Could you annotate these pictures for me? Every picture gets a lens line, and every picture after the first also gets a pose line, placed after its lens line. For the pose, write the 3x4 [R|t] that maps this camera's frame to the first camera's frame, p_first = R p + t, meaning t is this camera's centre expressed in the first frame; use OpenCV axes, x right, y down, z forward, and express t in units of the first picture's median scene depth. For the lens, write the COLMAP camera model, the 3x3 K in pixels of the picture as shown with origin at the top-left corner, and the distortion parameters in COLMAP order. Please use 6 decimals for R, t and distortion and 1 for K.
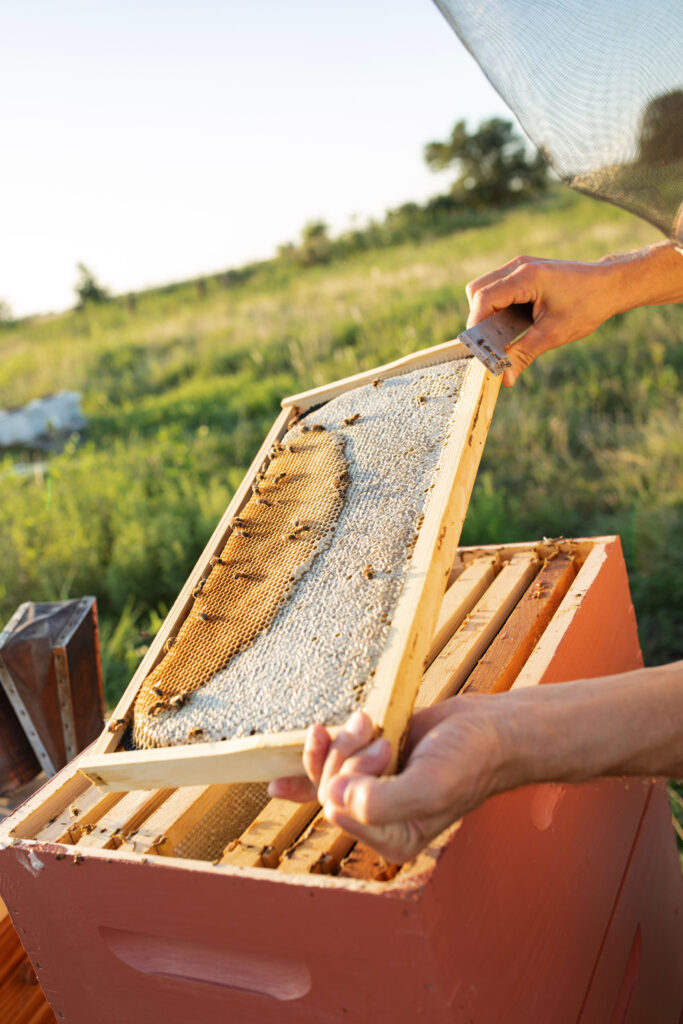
lens RADIAL K [[994.2, 0, 342.5], [0, 994.2, 508.5], [0, 0, 1]] dist [-0.013898, 0.010949]
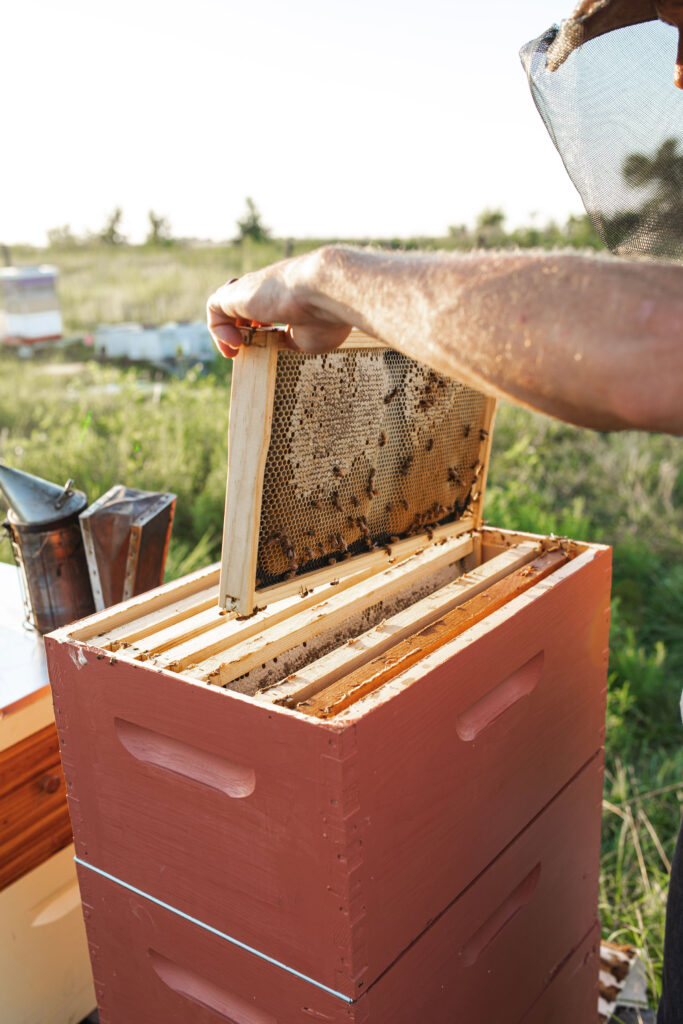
lens RADIAL K [[1030.3, 0, 341.5], [0, 1030.3, 512.0], [0, 0, 1]] dist [-0.016571, -0.014472]
pose [[0.963193, 0.250164, -0.098378, 0.065769], [-0.248398, 0.968193, 0.030003, 0.025135], [0.102755, -0.004462, 0.994697, -0.195081]]
